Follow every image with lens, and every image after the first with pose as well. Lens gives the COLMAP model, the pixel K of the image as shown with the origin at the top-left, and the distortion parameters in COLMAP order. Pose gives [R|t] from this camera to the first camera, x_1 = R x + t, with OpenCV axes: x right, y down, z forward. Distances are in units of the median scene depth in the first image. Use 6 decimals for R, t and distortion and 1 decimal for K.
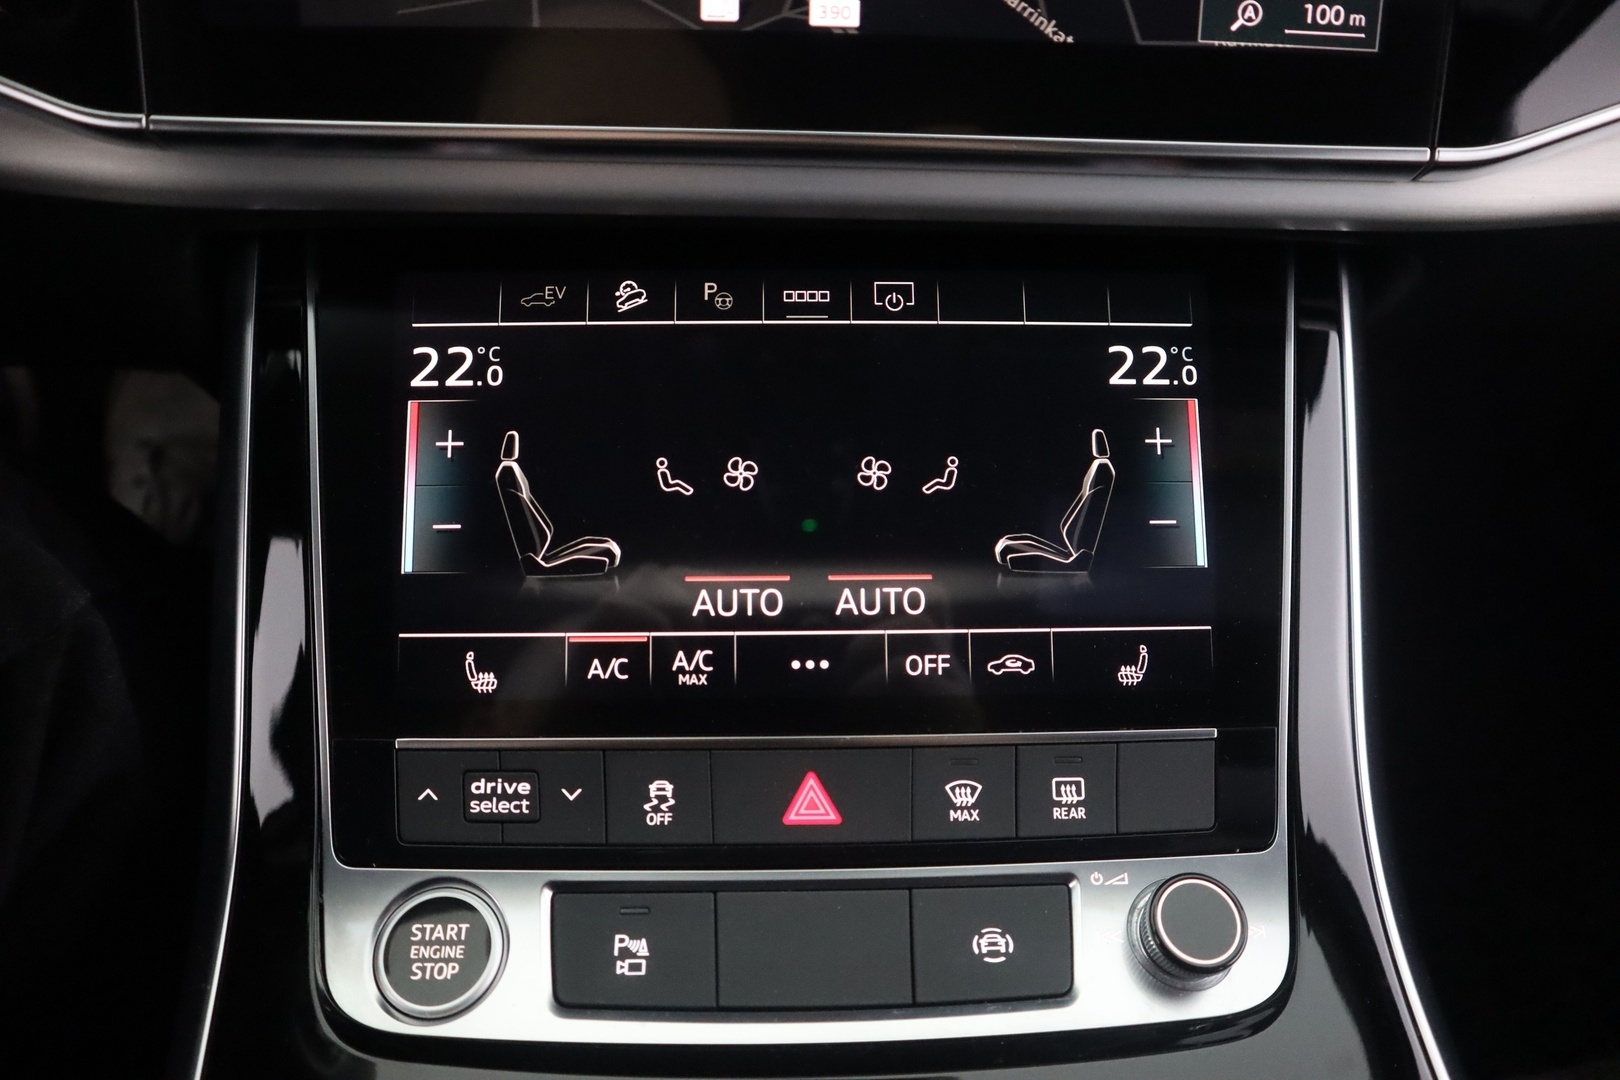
lens RADIAL K [[1172.6, 0, 810.0], [0, 1172.6, 540.0], [0, 0, 1]] dist [-0.108623, 0.106069]
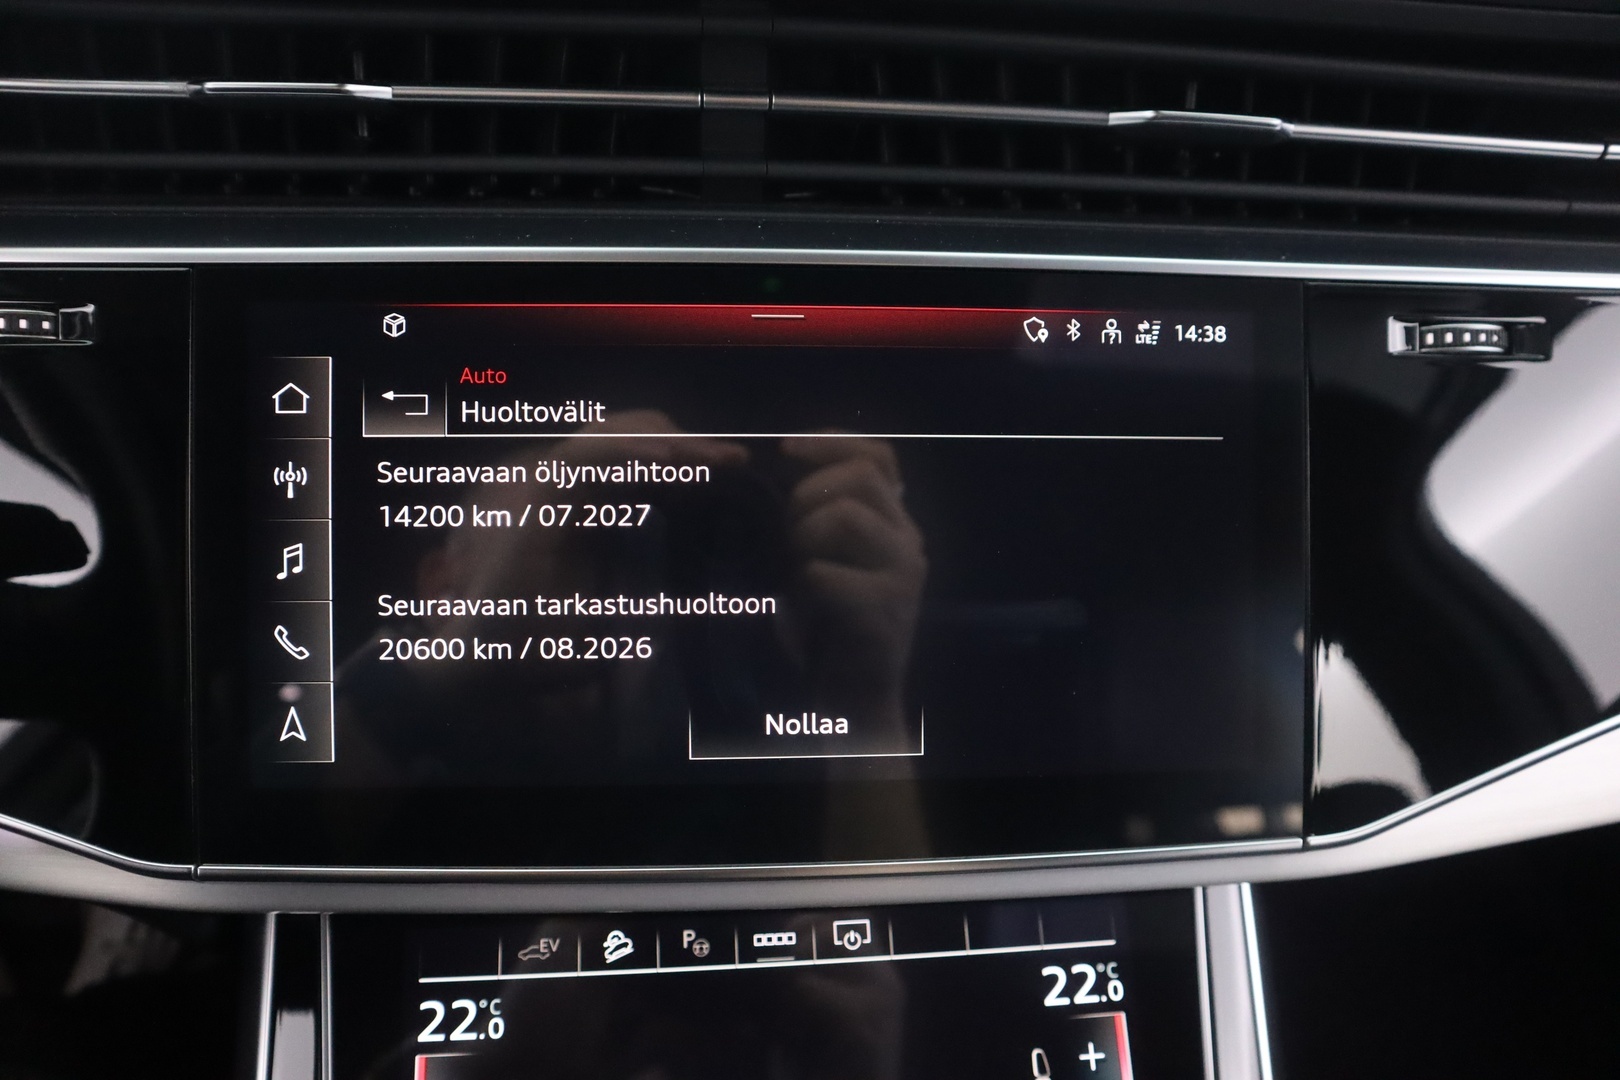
lens RADIAL K [[1172.6, 0, 810.0], [0, 1172.6, 540.0], [0, 0, 1]] dist [-0.108623, 0.106069]
pose [[0.998419, -0.026240, 0.049706, -0.014486], [0.035480, 0.980107, -0.195272, -0.370084], [-0.043594, 0.196727, 0.979489, -0.175343]]
